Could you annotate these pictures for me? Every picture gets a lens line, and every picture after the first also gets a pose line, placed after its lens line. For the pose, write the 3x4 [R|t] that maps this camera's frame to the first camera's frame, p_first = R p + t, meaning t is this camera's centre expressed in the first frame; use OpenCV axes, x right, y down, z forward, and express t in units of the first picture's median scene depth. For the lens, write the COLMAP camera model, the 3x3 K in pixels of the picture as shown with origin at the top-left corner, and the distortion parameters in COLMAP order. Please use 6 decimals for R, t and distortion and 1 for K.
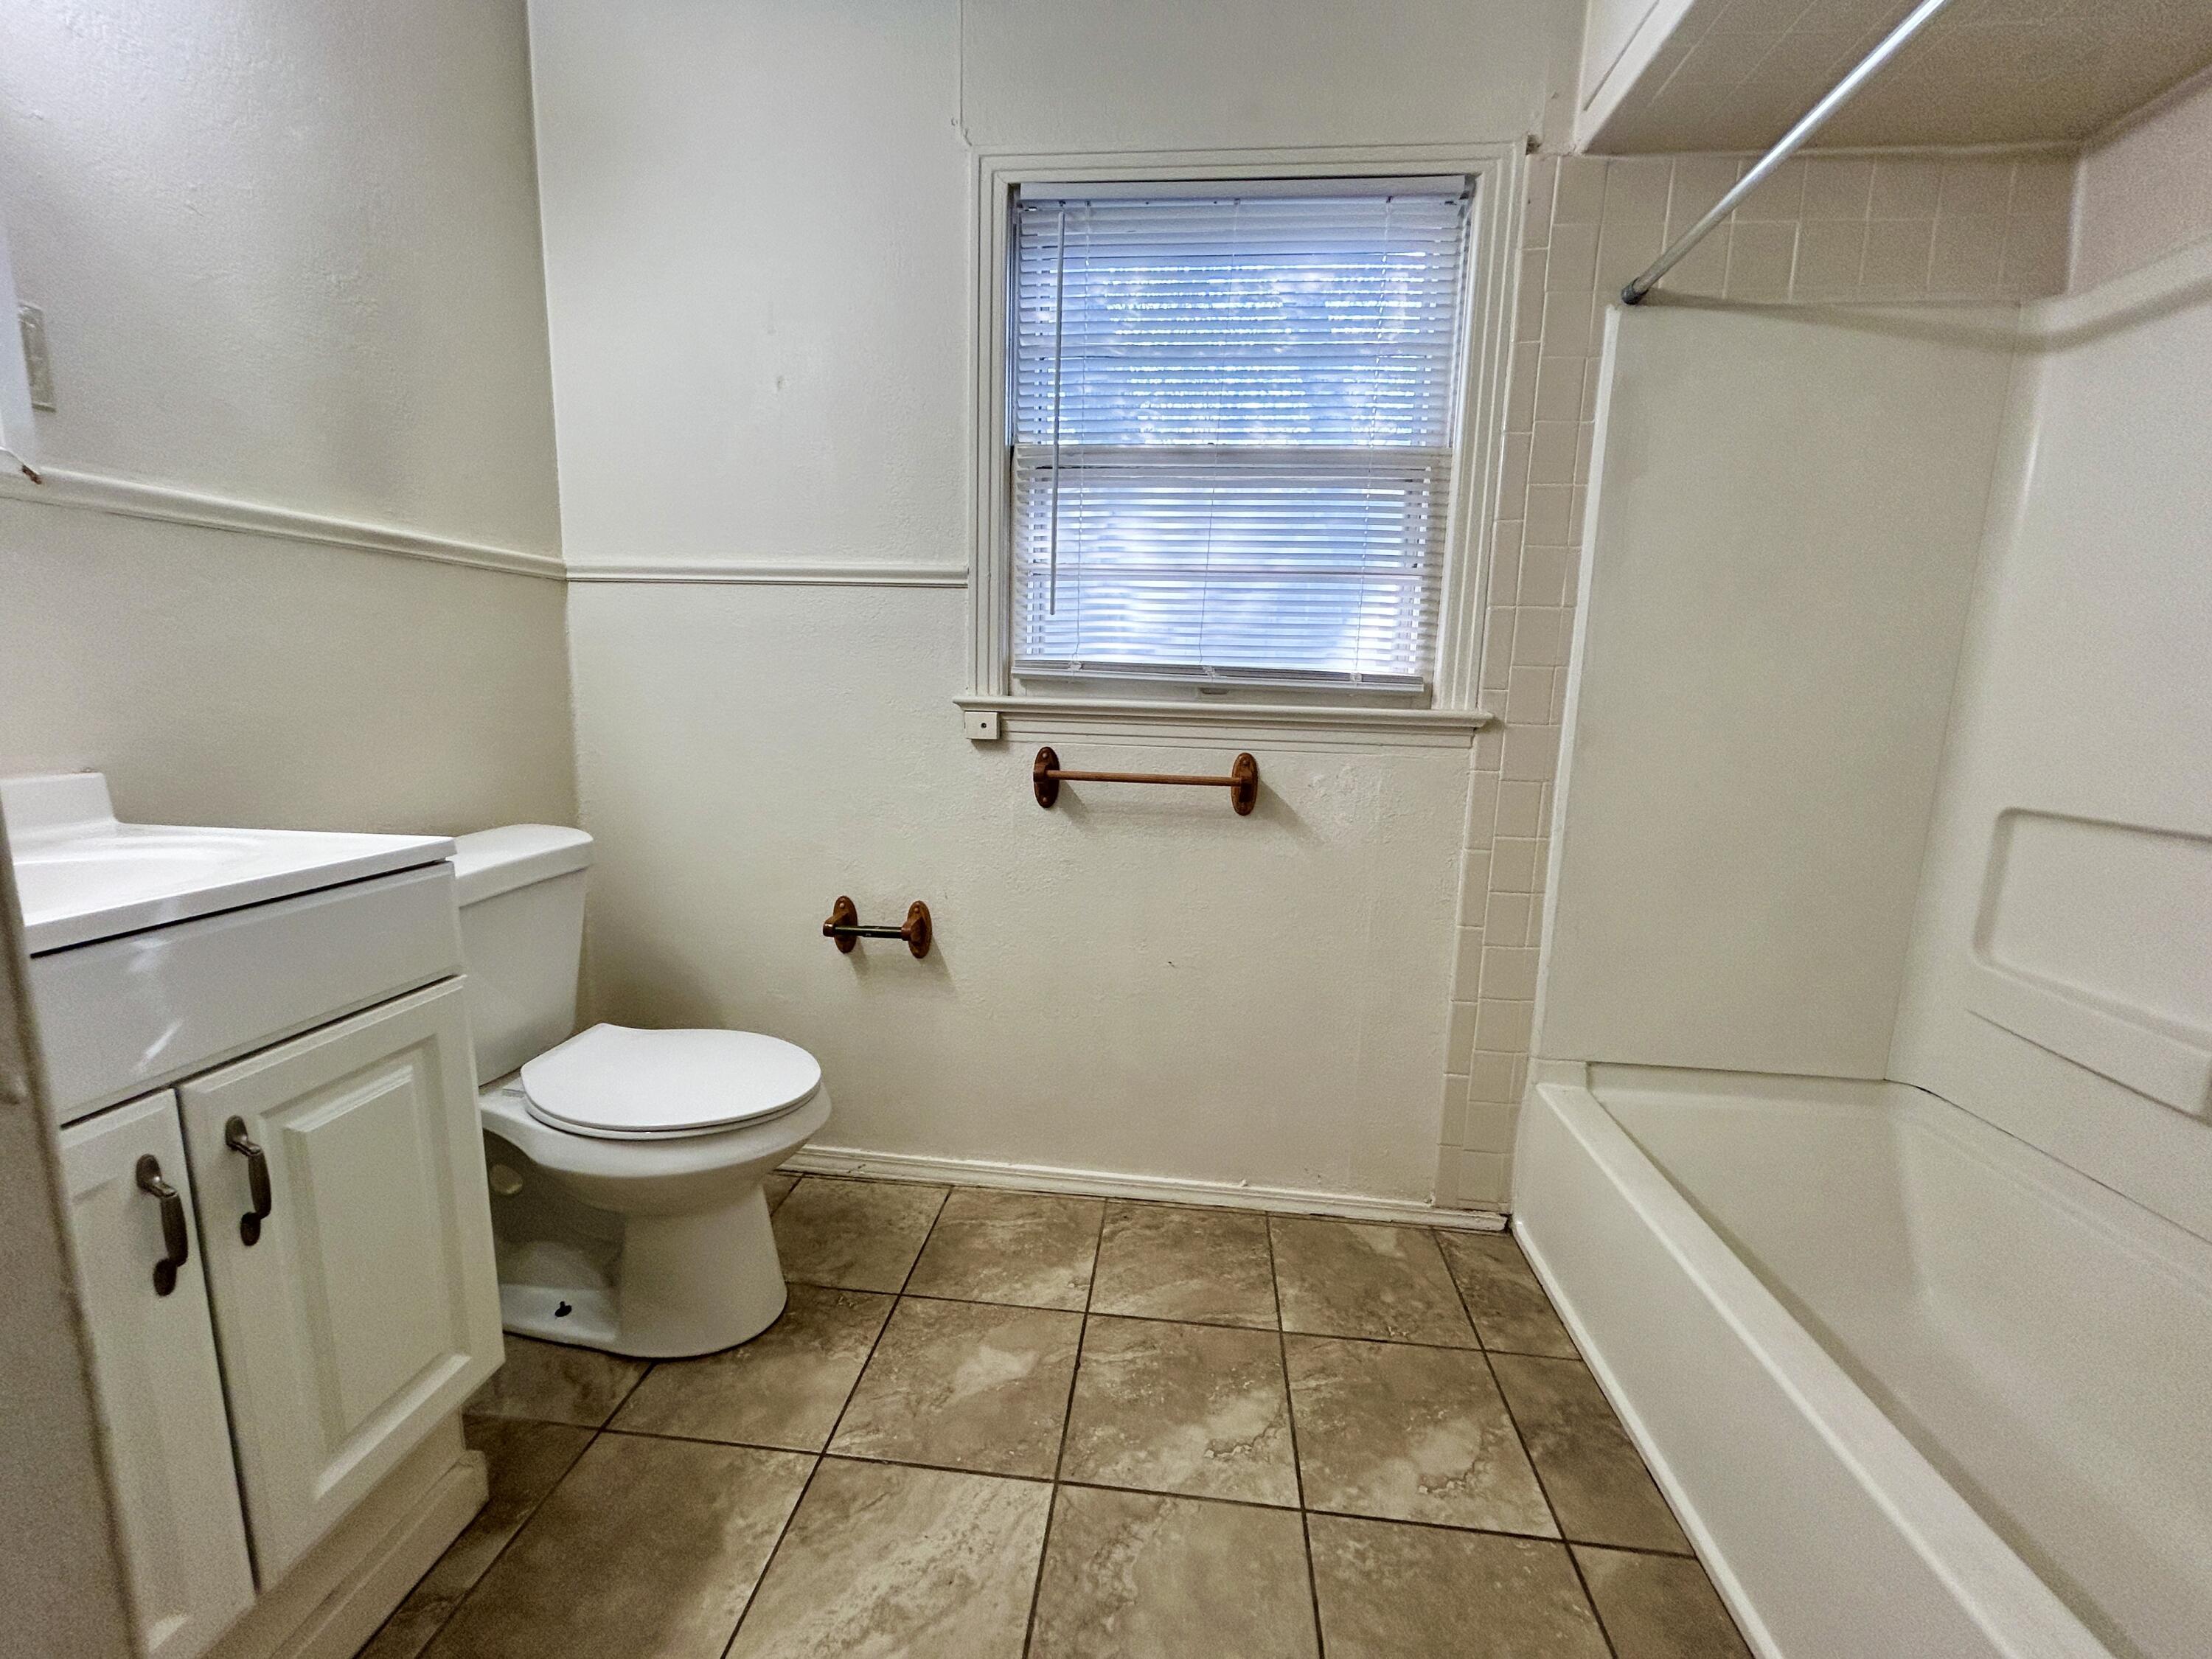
lens RADIAL K [[889.0, 0, 1099.0], [0, 889.0, 824.0], [0, 0, 1]] dist [-0.003517, 0.001082]
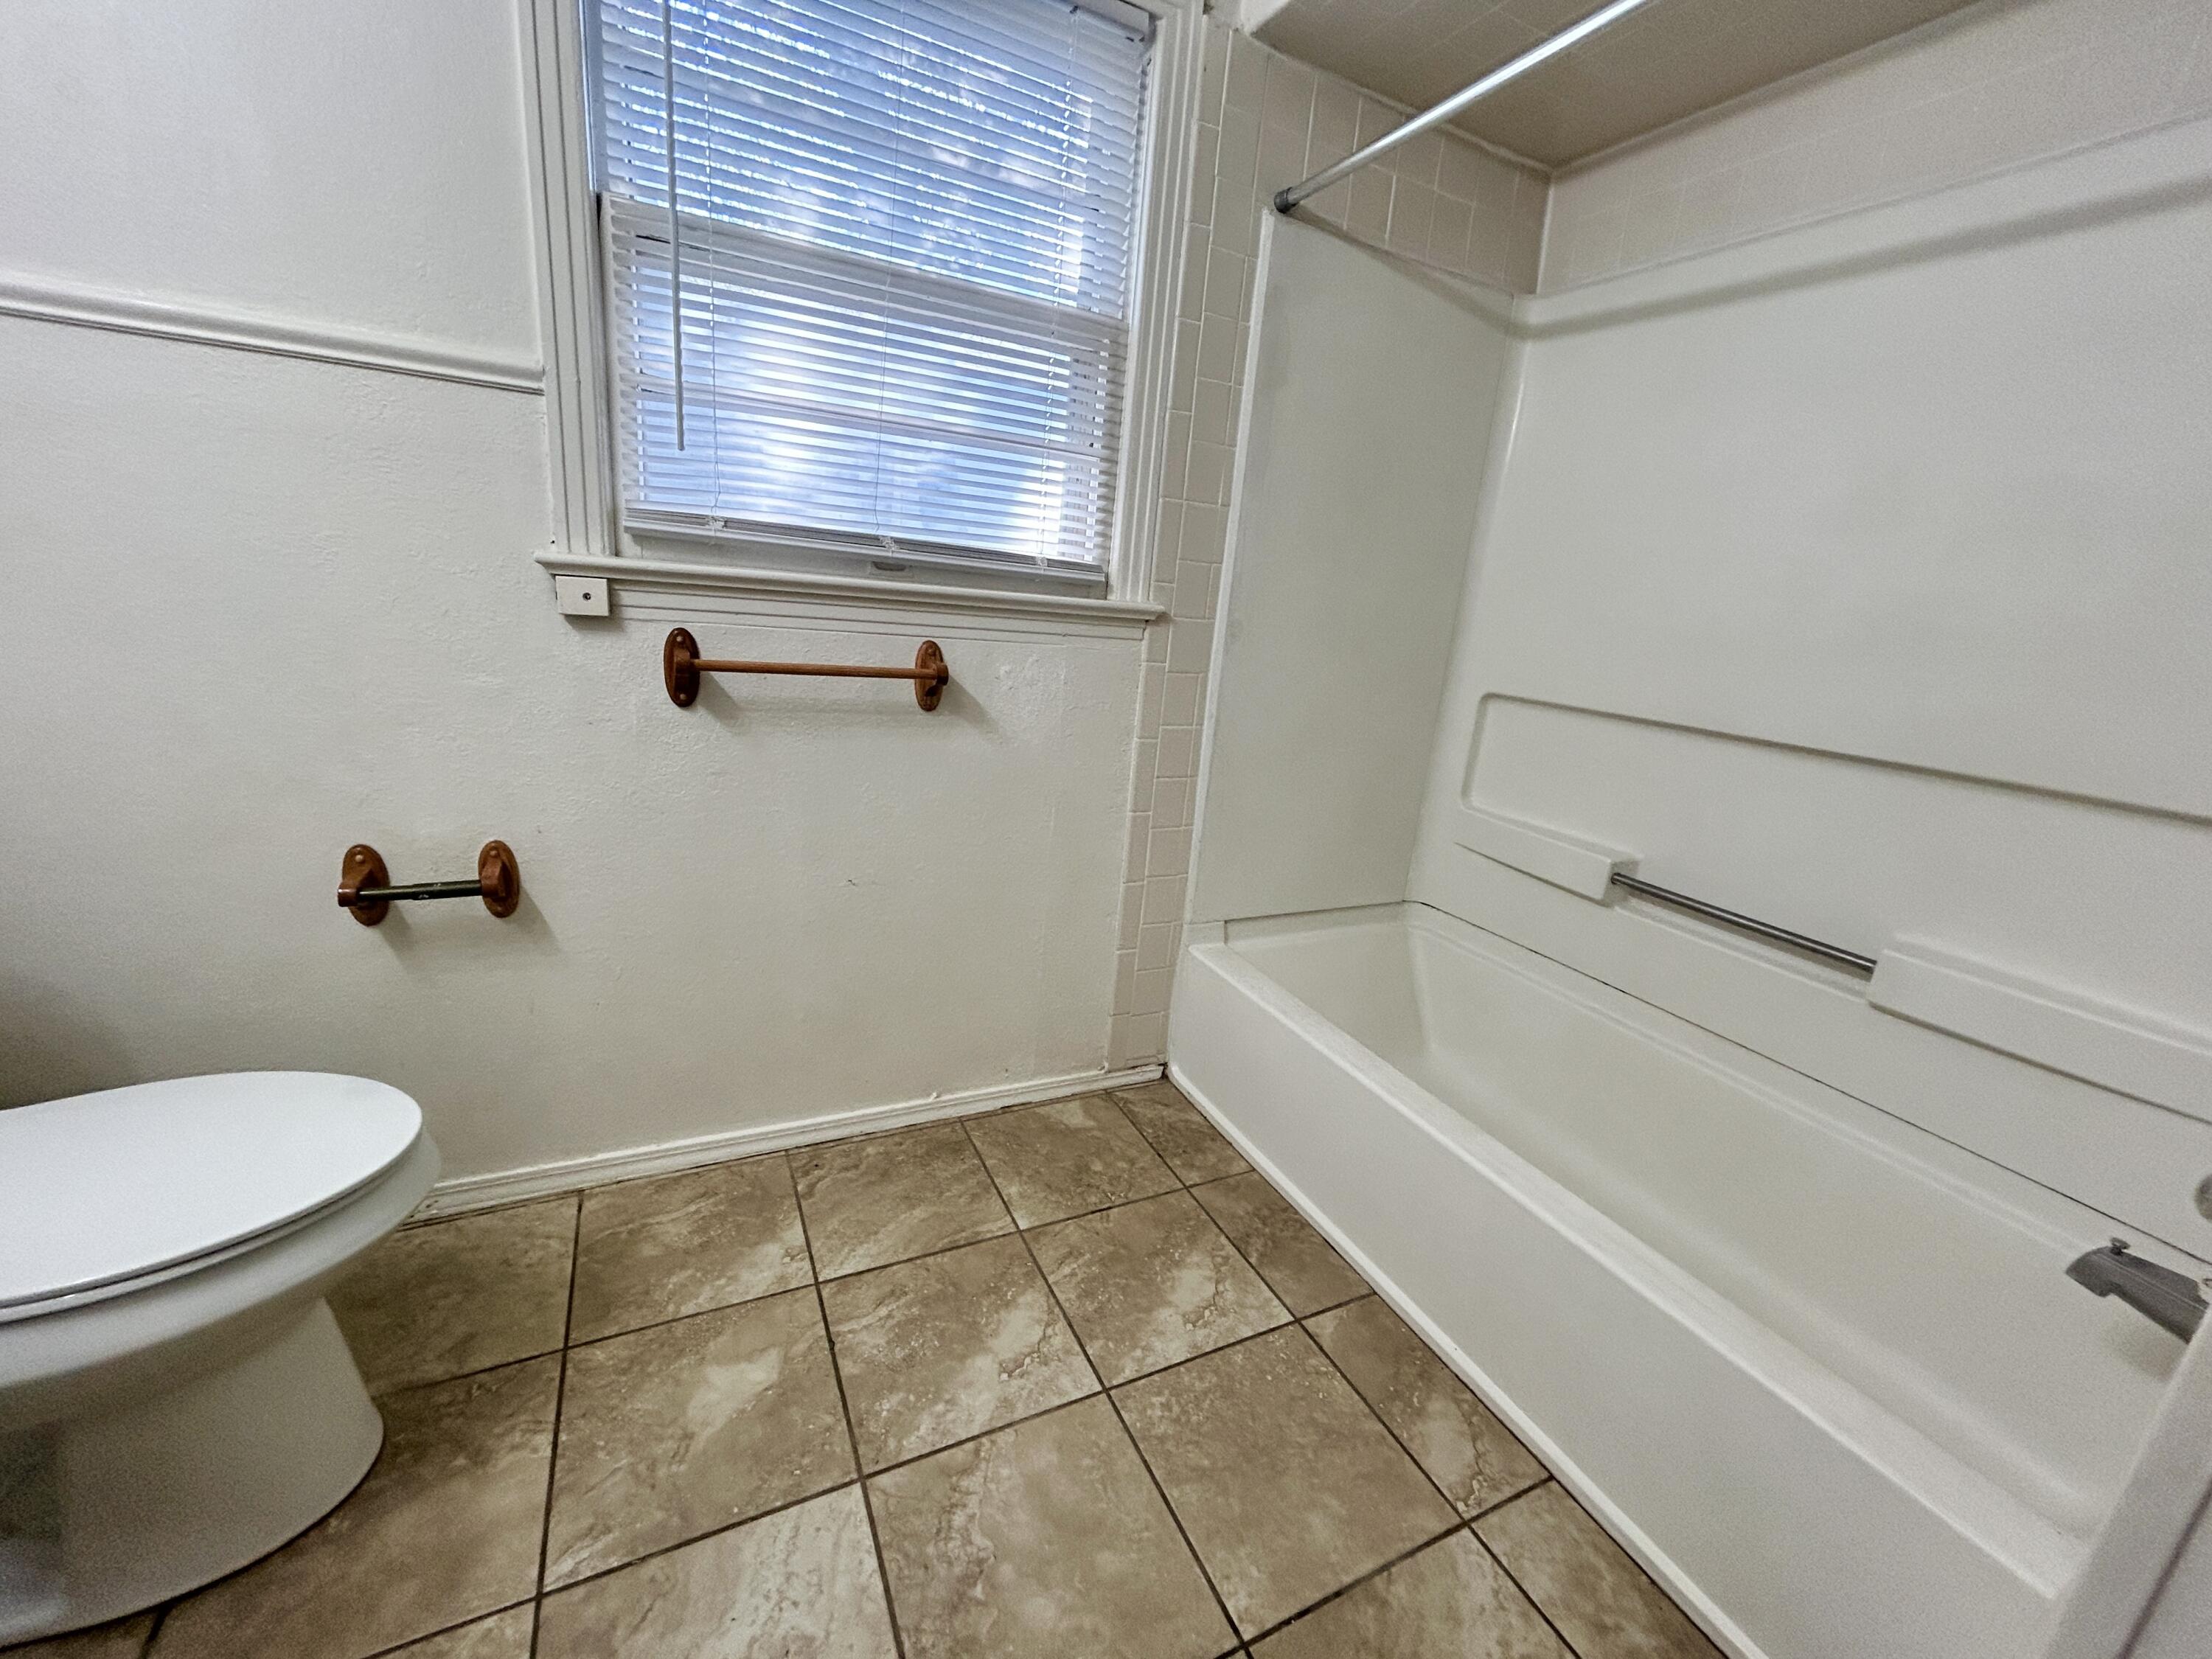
lens RADIAL K [[889.0, 0, 1109.4], [0, 889.0, 825.7], [0, 0, 1]] dist [-0.003517, 0.001082]
pose [[0.844267, -0.093132, 0.527768, -0.180851], [0.021799, 0.989937, 0.139817, -0.017676], [-0.535479, -0.106538, 0.837802, 0.142207]]
